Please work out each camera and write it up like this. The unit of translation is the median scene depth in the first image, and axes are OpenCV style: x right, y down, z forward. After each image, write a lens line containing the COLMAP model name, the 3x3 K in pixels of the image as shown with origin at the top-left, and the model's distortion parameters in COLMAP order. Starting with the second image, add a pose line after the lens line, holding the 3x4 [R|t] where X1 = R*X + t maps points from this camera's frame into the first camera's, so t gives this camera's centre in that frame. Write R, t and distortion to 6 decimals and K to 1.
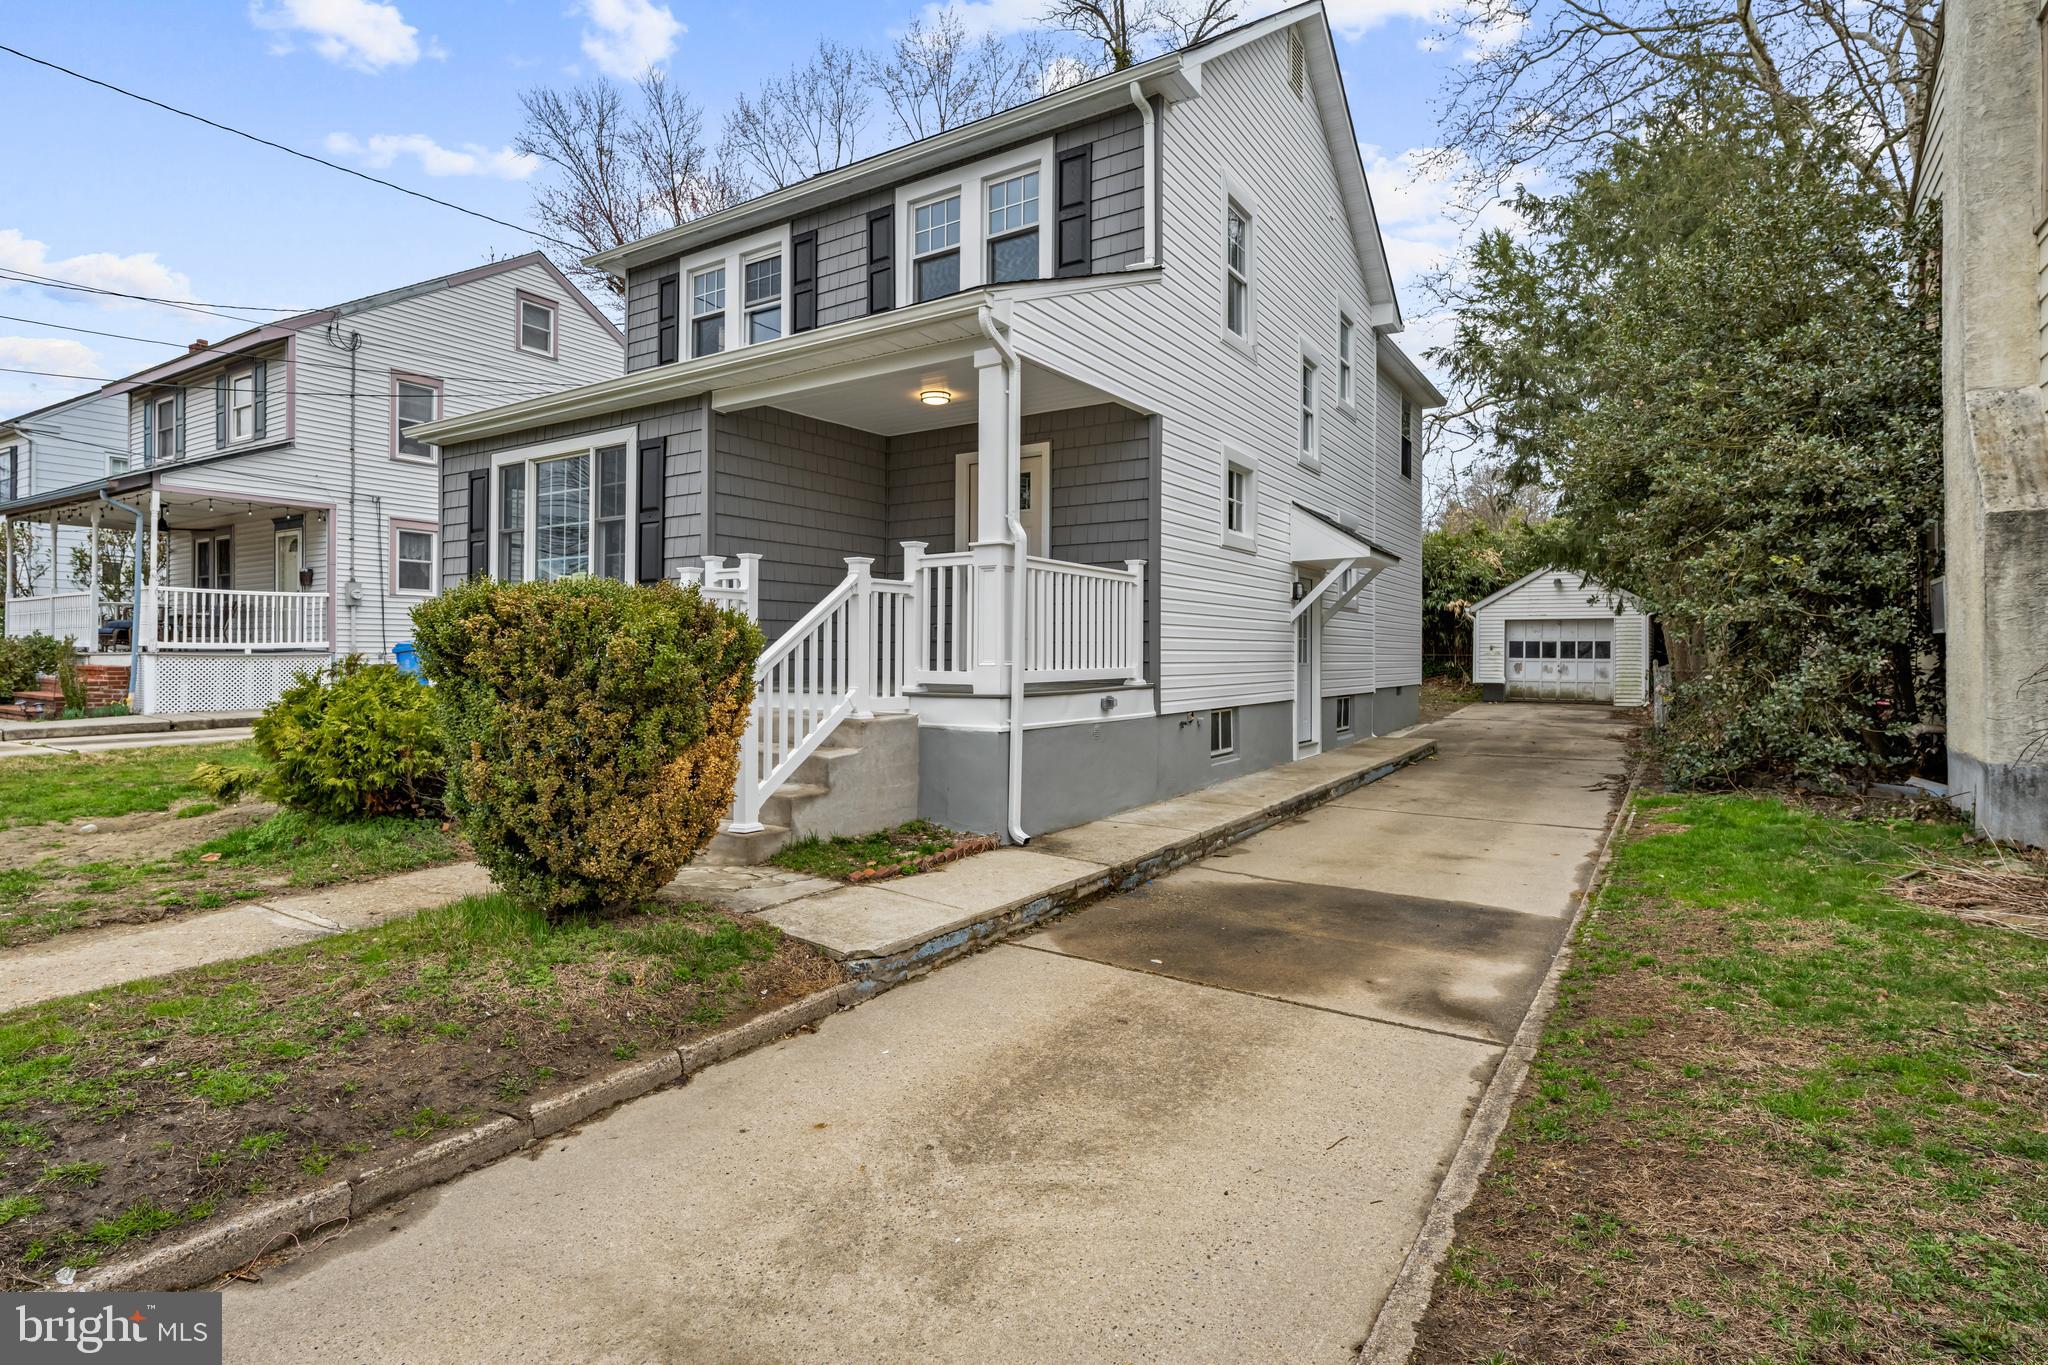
lens RADIAL K [[1004.2, 0, 1024.2], [0, 1004.2, 659.8], [0, 0, 1]] dist [-0.000377, 0.000089]
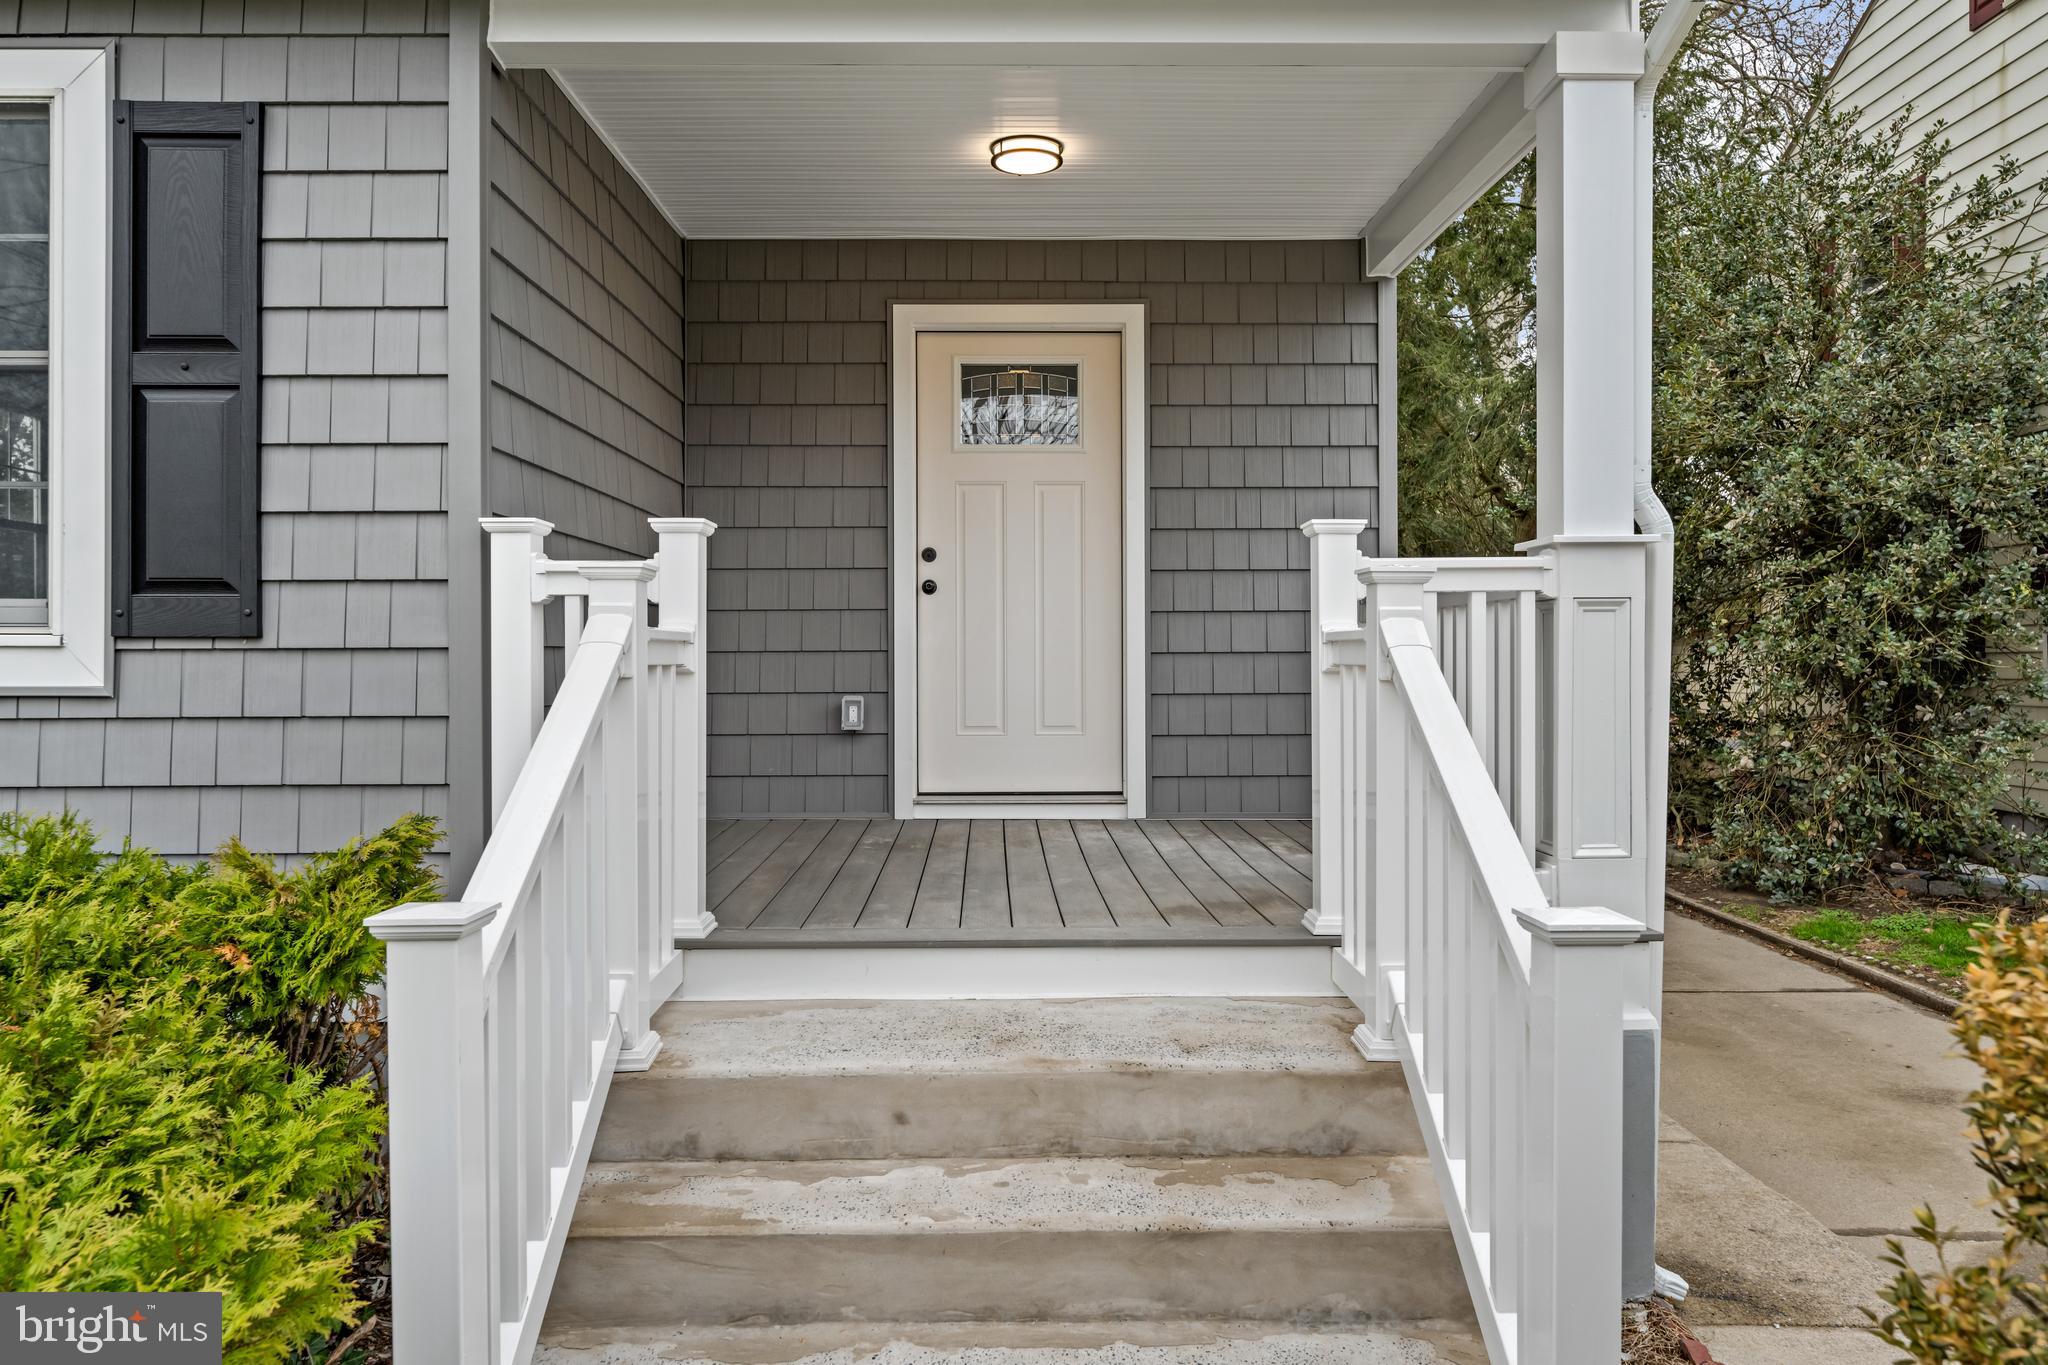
lens RADIAL K [[1351.7, 0, 1023.4], [0, 1351.7, 675.2], [0, 0, 1]] dist [-0.009501, 0.000722]
pose [[0.826714, -0.012201, 0.562491, -0.389946], [0.007212, 0.999913, 0.011090, -0.054463], [-0.562577, -0.005111, 0.826729, 0.531740]]
